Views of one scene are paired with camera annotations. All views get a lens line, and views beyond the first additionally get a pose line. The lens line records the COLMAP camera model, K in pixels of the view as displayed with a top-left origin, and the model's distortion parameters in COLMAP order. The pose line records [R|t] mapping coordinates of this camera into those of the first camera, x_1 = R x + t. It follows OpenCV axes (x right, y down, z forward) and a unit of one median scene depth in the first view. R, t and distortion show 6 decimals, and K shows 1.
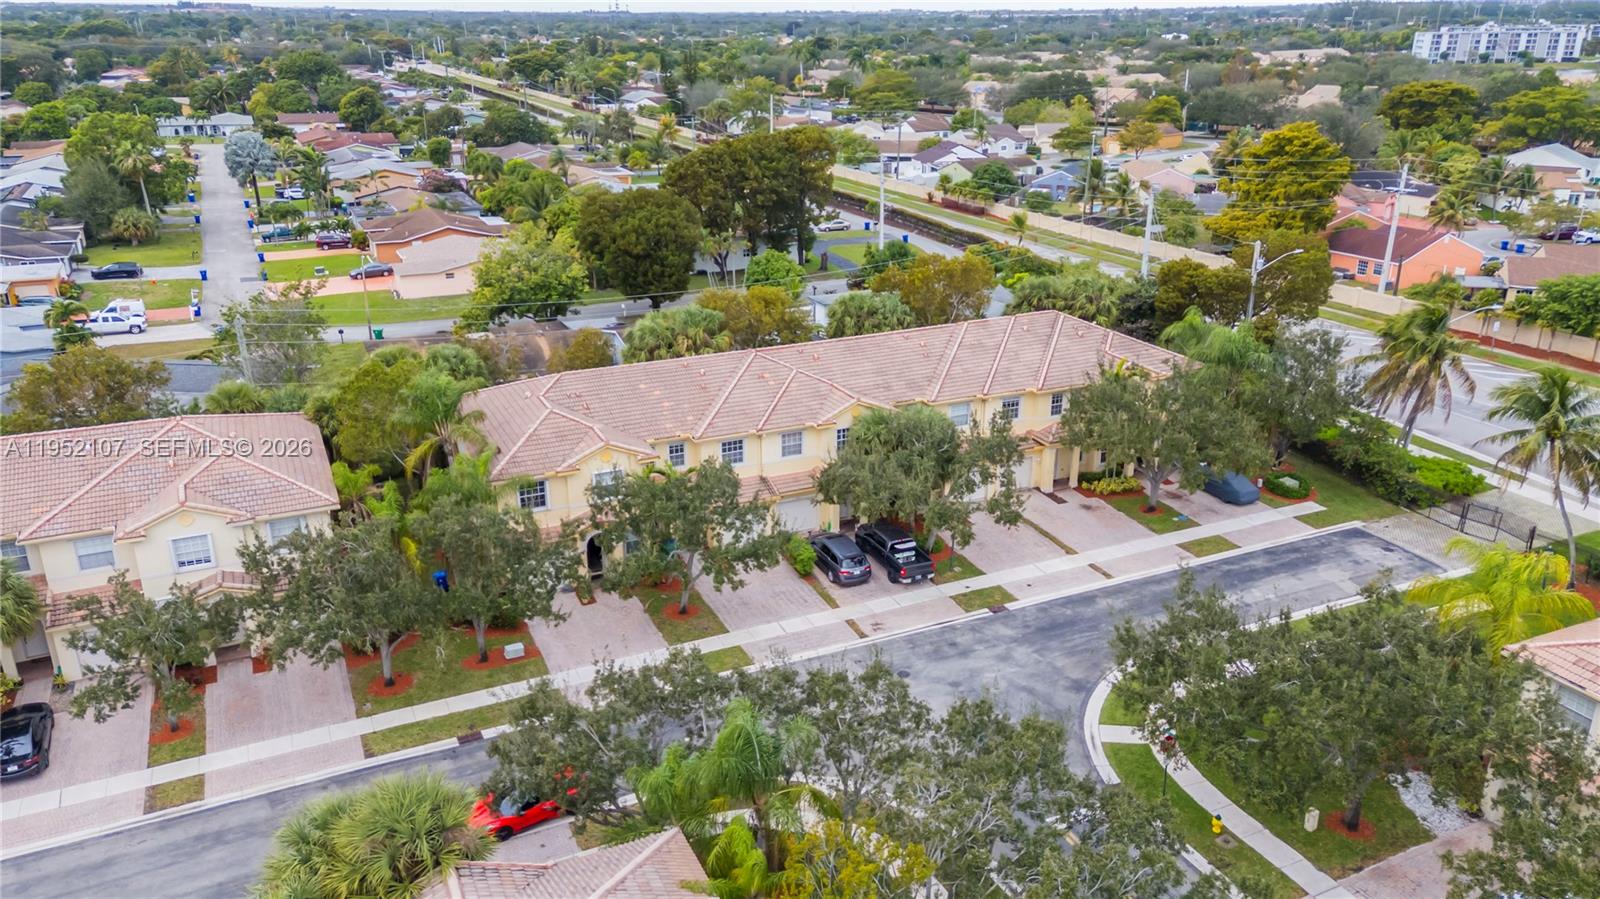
lens RADIAL K [[1161.4, 0, 819.8], [0, 1161.4, 446.2], [0, 0, 1]] dist [0.123148, -0.084906]
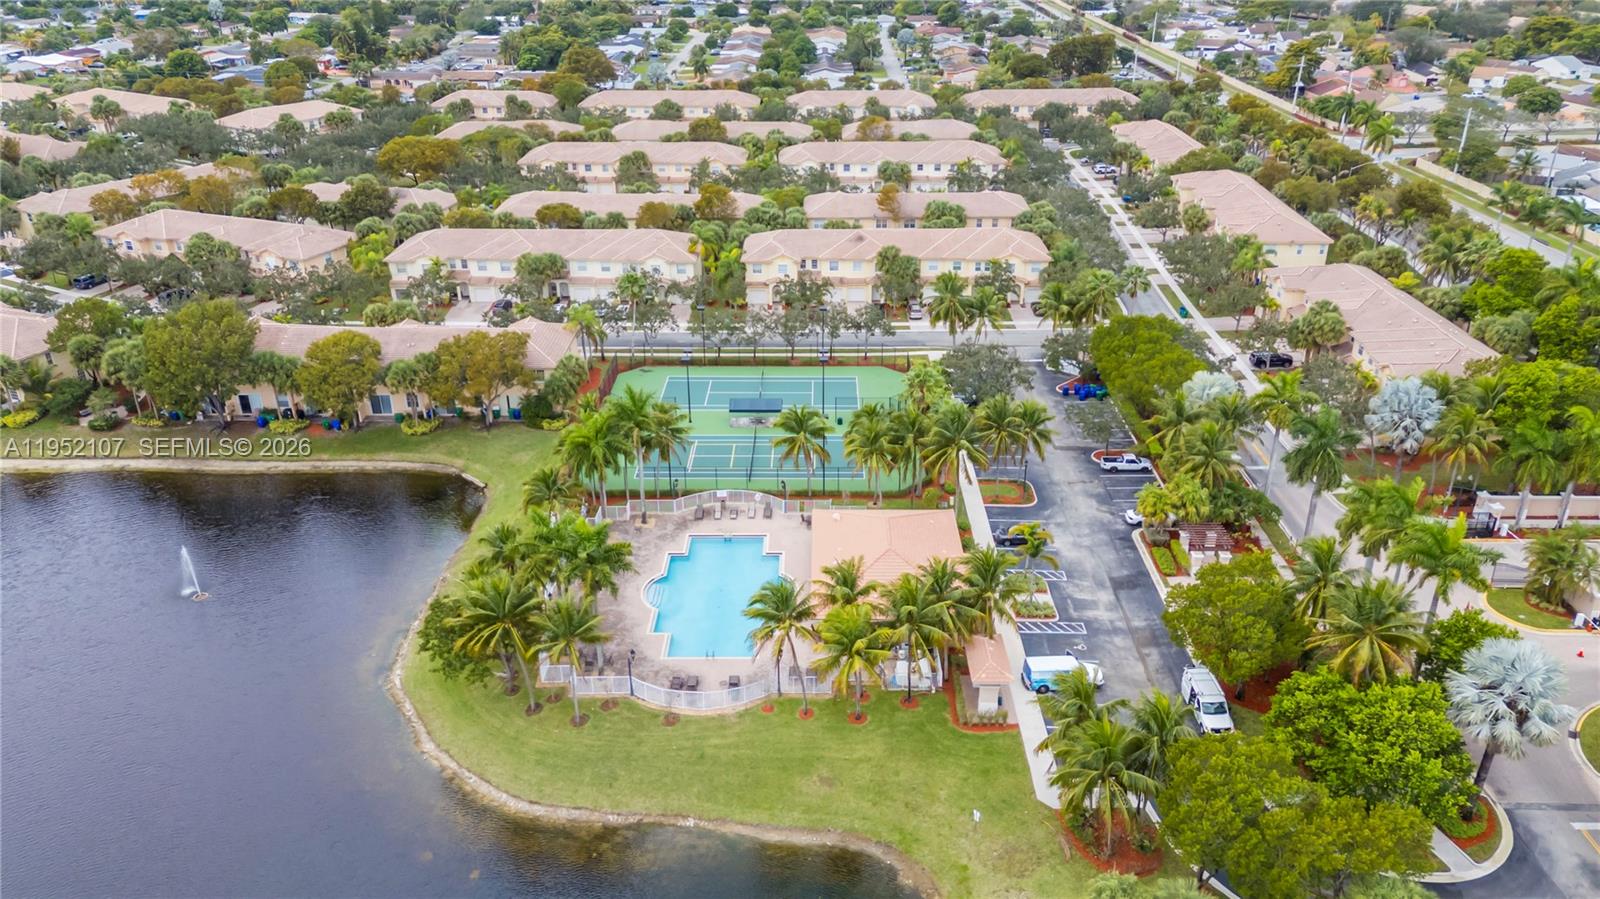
lens RADIAL K [[1203.5, 0, 800.0], [0, 1203.5, 449.5], [0, 0, 1]] dist [0.072667, 0.005271]
pose [[0.893906, 0.185879, -0.407899, 1.274261], [-0.153400, 0.981880, 0.111267, 0.862680], [0.421190, -0.036891, 0.906222, -3.485951]]
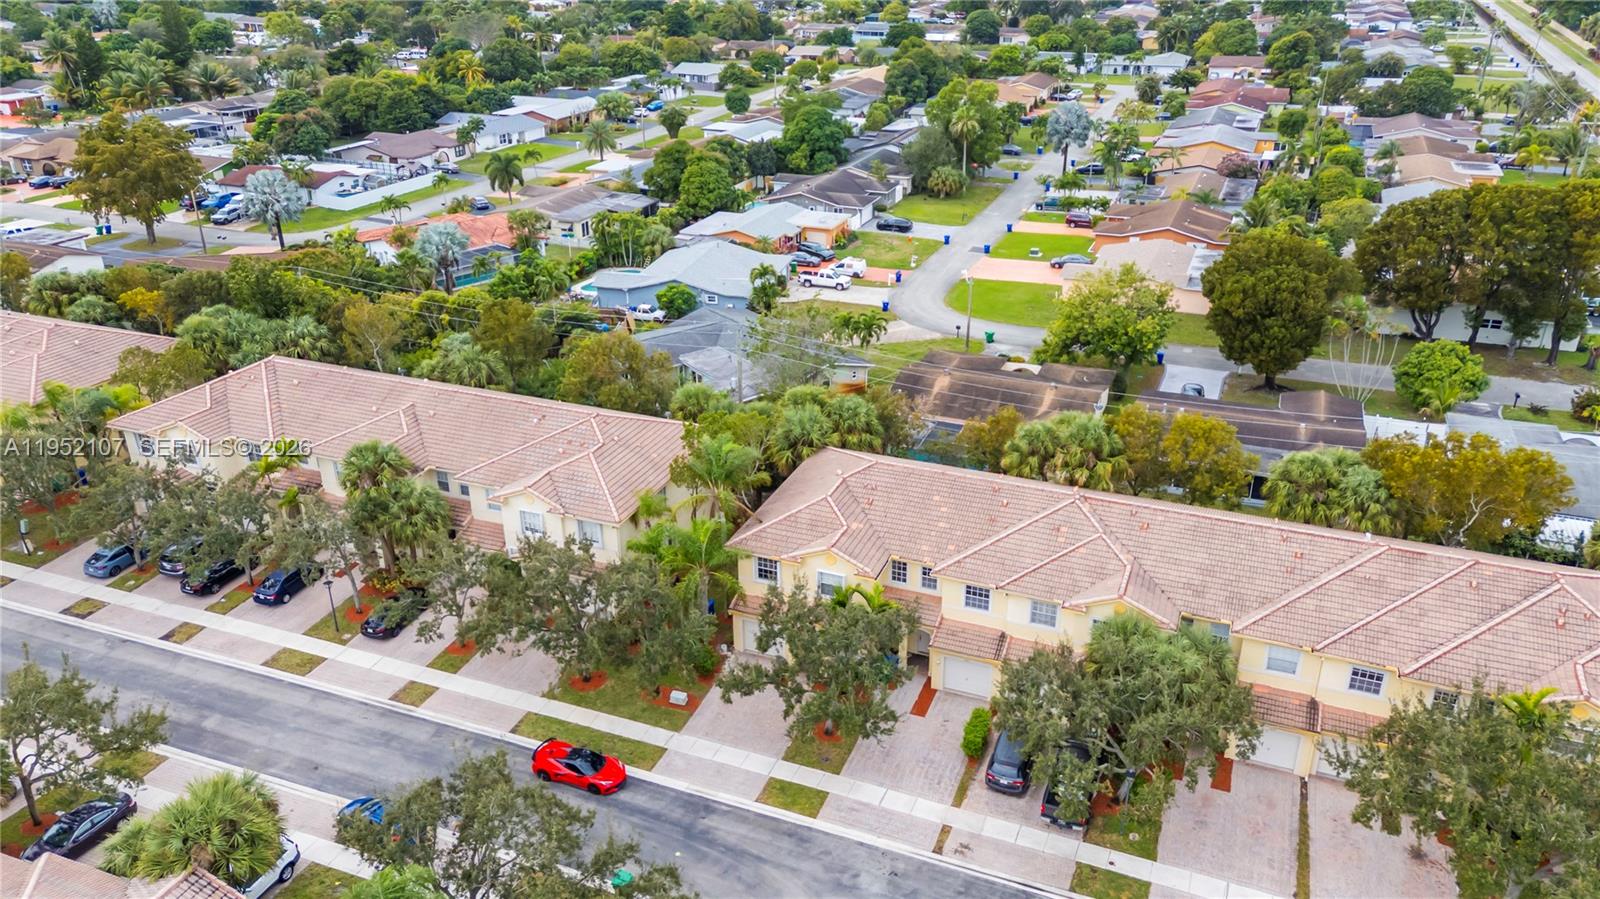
lens RADIAL K [[1177.4, 0, 800.0], [0, 1177.4, 449.5], [0, 0, 1]] dist [0.053015, 0.002564]
pose [[0.667302, 0.303989, -0.679926, 0.423139], [-0.247944, 0.951511, 0.182072, -0.236399], [0.702305, 0.047086, 0.710317, 0.204493]]
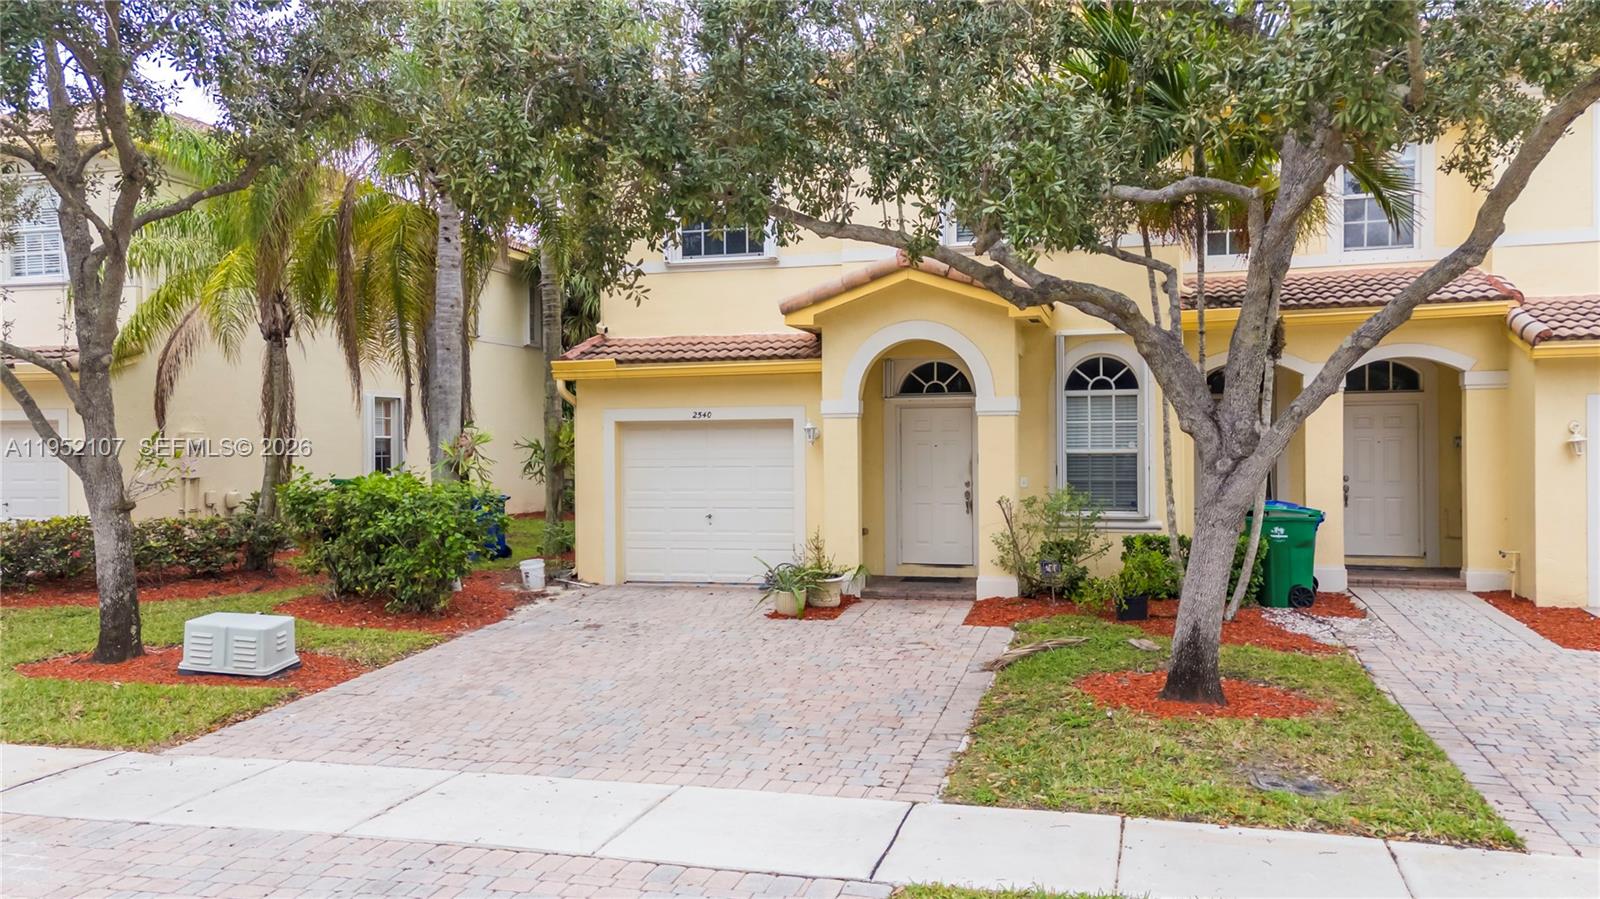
lens RADIAL K [[1163.7, 0, 764.6], [0, 1163.7, 450.1], [0, 0, 1]] dist [0.067555, 0.004361]
pose [[0.737414, -0.003512, -0.675432, -0.045649], [-0.217672, 0.945401, -0.242562, 0.139029], [0.639406, 0.325891, 0.696387, 0.725382]]
